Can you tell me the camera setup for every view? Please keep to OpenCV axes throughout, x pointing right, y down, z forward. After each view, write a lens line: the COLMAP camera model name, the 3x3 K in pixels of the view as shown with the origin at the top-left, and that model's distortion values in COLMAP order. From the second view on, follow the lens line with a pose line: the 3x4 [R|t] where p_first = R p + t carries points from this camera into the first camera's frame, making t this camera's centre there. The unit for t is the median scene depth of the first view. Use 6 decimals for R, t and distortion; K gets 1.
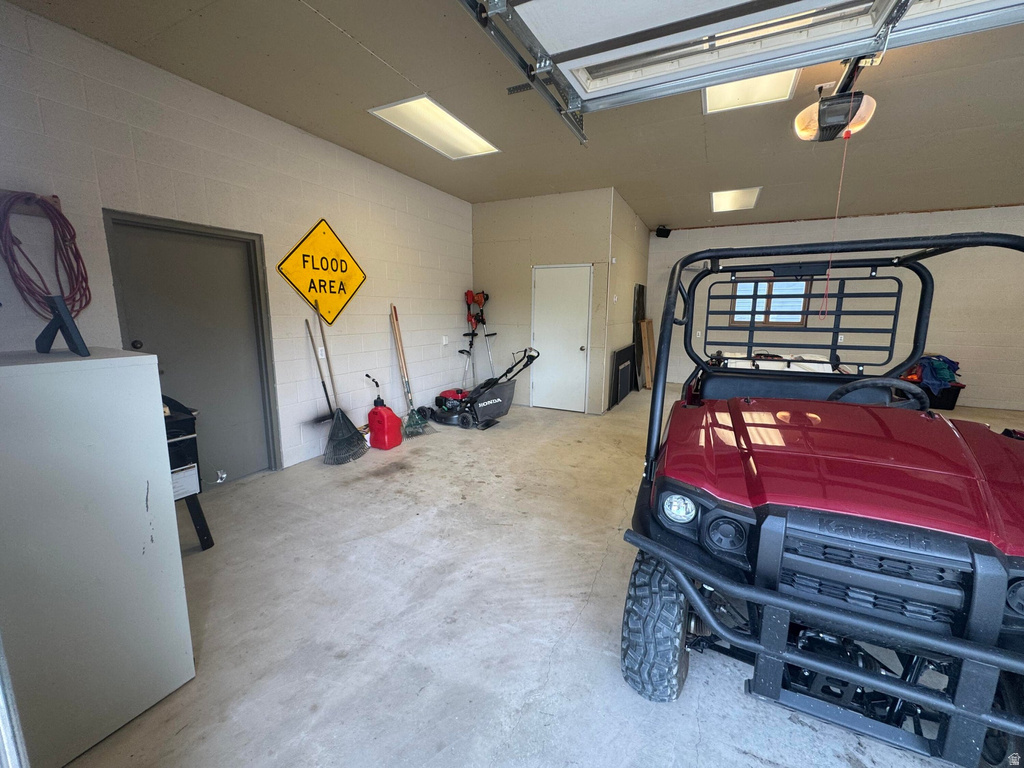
lens RADIAL K [[408.9, 0, 509.3], [0, 408.9, 382.9], [0, 0, 1]] dist [-0.003905, 0.001166]
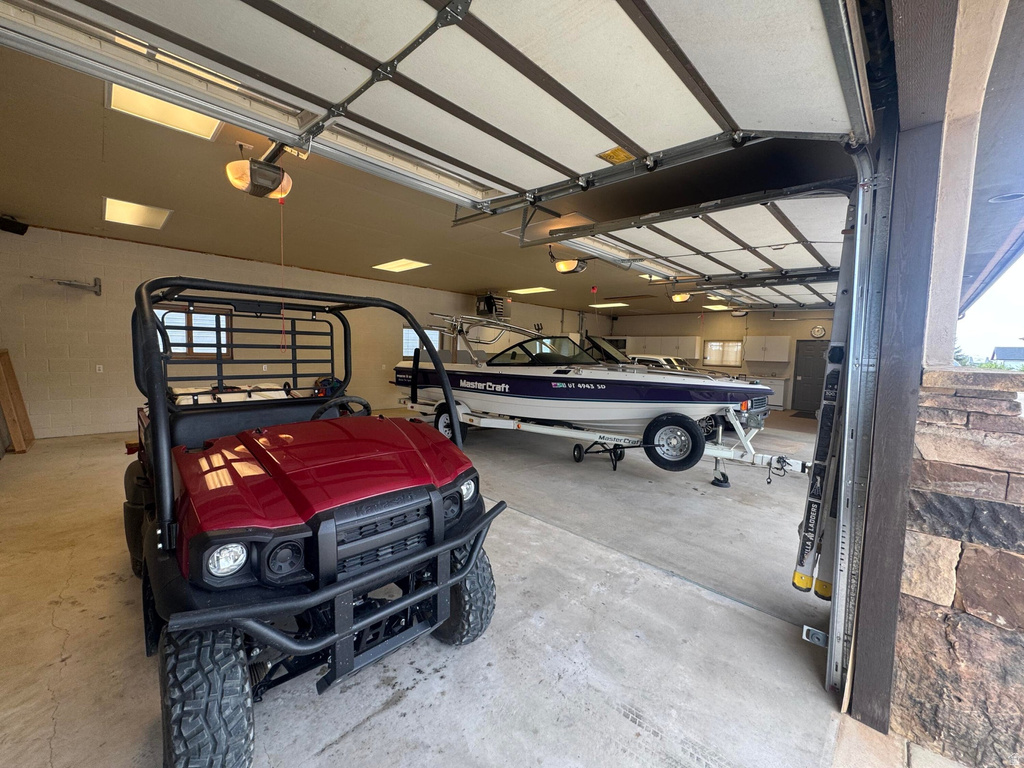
lens RADIAL K [[408.9, 0, 513.3], [0, 408.9, 383.8], [0, 0, 1]] dist [-0.003905, 0.001166]
pose [[0.309018, -0.073456, 0.948215, -0.215178], [0.141227, 0.989503, 0.030629, -0.018577], [-0.940512, 0.124448, 0.316148, 0.058253]]
